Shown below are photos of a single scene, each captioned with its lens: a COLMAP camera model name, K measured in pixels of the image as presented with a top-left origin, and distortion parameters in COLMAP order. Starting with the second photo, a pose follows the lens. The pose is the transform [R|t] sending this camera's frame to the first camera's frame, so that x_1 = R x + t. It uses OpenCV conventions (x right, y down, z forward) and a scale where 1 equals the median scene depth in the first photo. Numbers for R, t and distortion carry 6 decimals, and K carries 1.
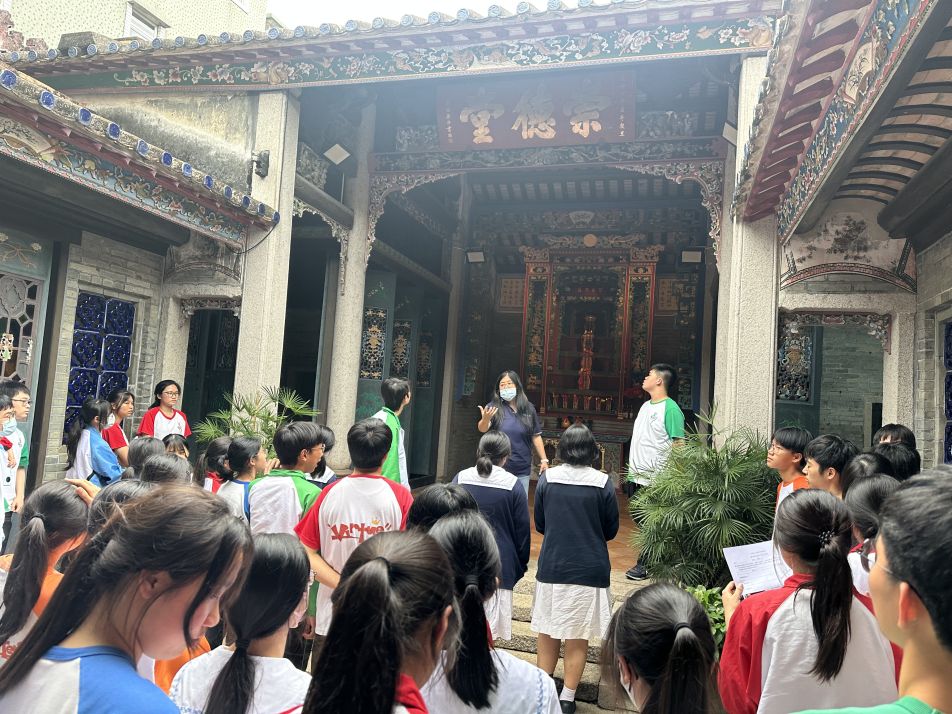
lens RADIAL K [[659.7, 0, 479.5], [0, 659.7, 356.7], [0, 0, 1]] dist [0.068101, -0.090139]
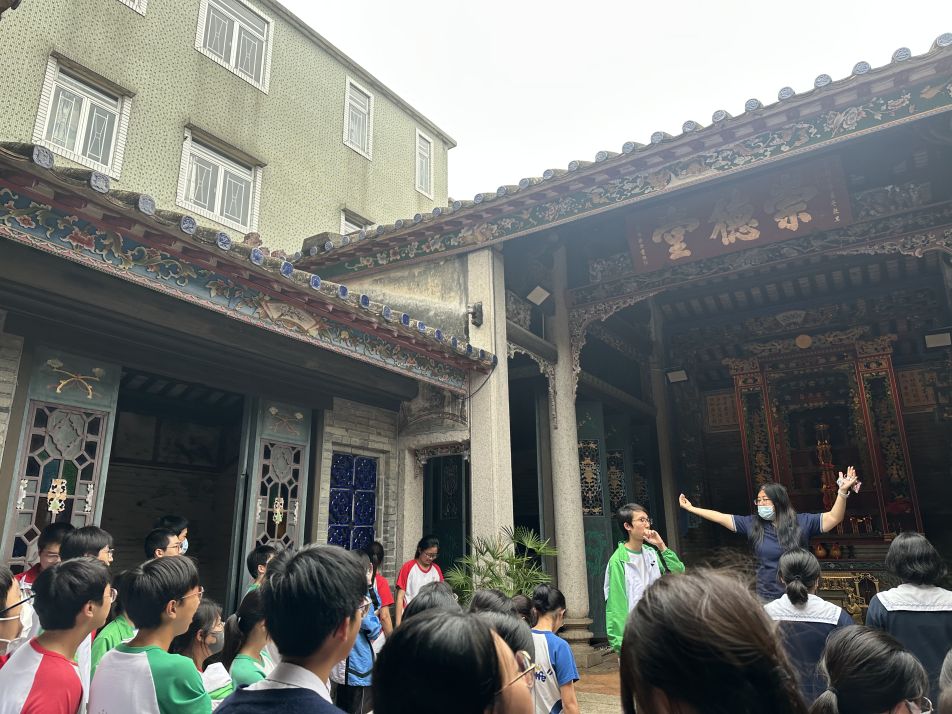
lens RADIAL K [[654.8, 0, 474.3], [0, 654.8, 354.9], [0, 0, 1]] dist [0.128516, -0.192148]
pose [[0.954557, -0.155506, -0.254242, -0.070959], [0.097463, 0.969055, -0.226792, 0.013739], [0.281641, 0.191706, 0.940174, 0.017015]]
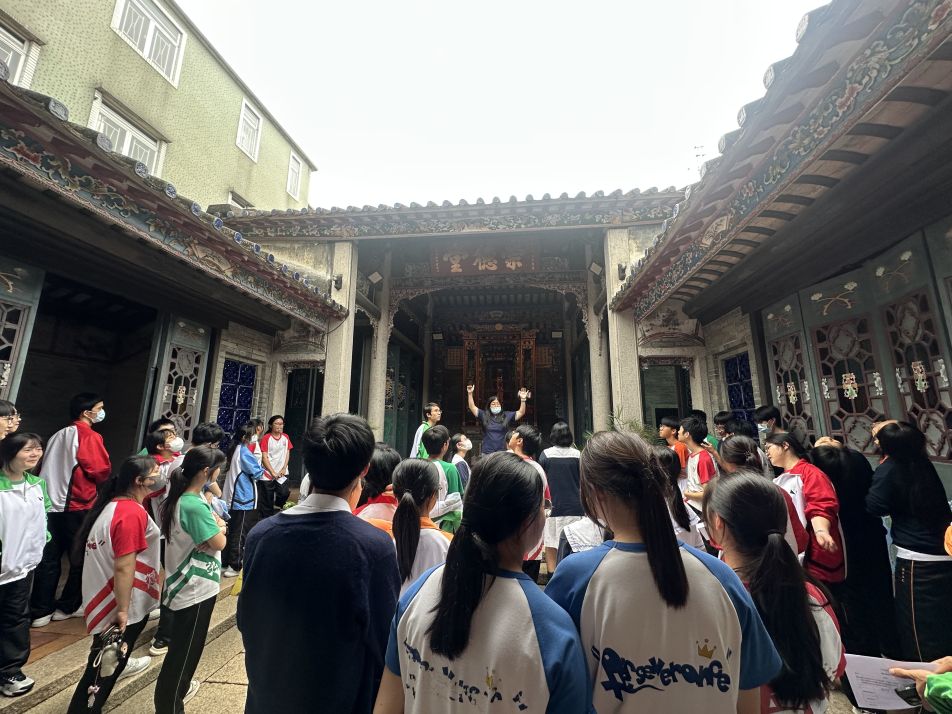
lens RADIAL K [[375.7, 0, 473.5], [0, 375.7, 356.0], [0, 0, 1]] dist [-0.001495, 0.000653]
pose [[0.985547, -0.026718, 0.167281, -0.150545], [0.044518, 0.993624, -0.103580, 0.012925], [-0.163447, 0.109530, 0.980453, 0.025131]]
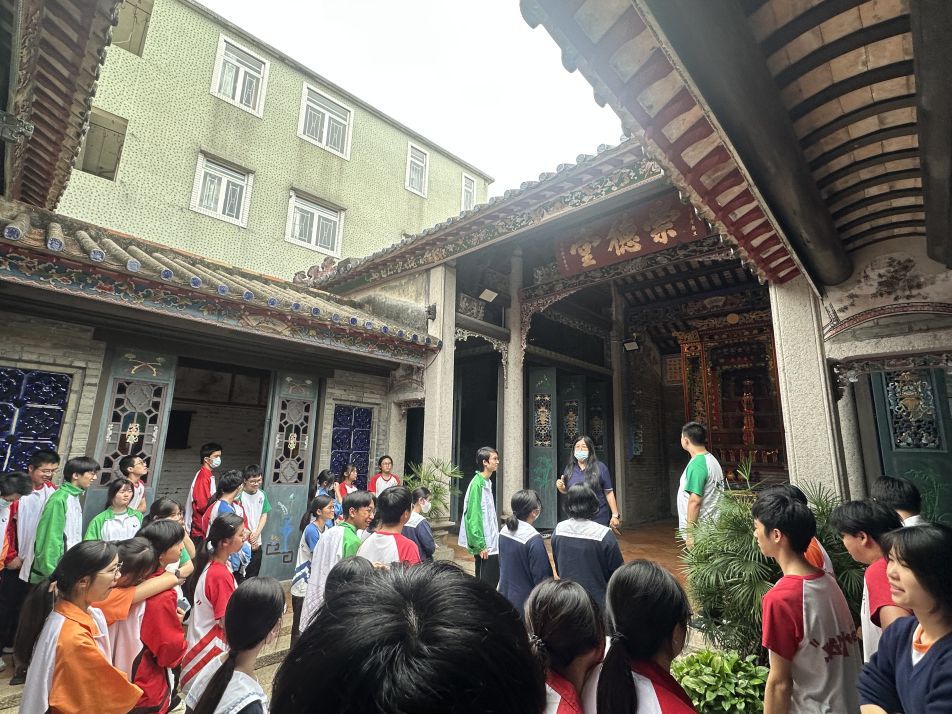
lens RADIAL K [[457.8, 0, 476.0], [0, 457.8, 357.0], [0, 0, 1]] dist [0.001240, -0.000096]
pose [[0.885199, -0.138406, -0.444146, 0.226045], [0.069151, 0.983258, -0.168587, 0.003169], [0.460044, 0.118520, 0.879950, 0.113584]]
